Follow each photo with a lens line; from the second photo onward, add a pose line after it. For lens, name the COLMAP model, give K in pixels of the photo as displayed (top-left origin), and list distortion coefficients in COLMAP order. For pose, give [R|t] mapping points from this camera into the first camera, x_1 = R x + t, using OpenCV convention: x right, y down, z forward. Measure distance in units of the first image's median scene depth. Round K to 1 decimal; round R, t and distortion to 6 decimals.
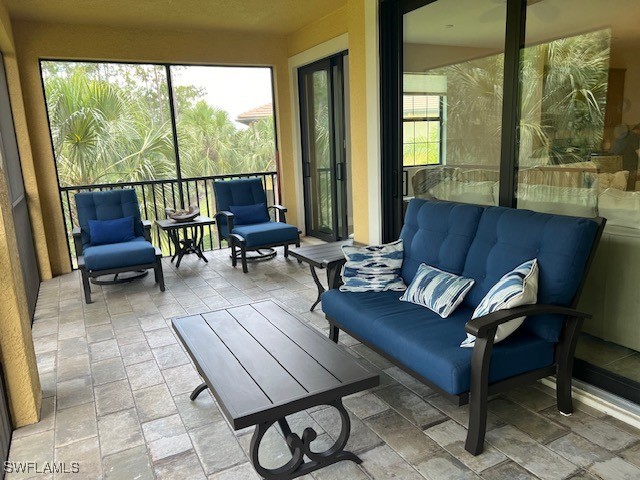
lens RADIAL K [[484.5, 0, 320.9], [0, 484.5, 240.5], [0, 0, 1]] dist [0.056864, -0.042072]
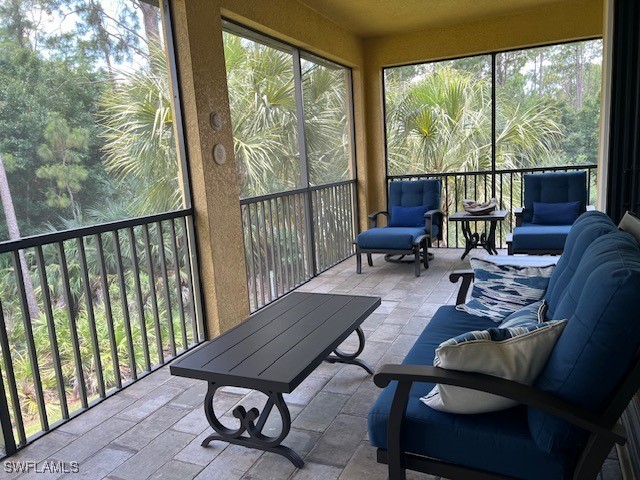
lens RADIAL K [[484.5, 0, 322.9], [0, 484.5, 241.0], [0, 0, 1]] dist [0.056864, -0.042072]
pose [[0.633147, 0.142334, -0.760832, 0.296581], [-0.120046, 0.989111, 0.085140, -0.034462], [0.764666, 0.037428, 0.643339, 0.139050]]
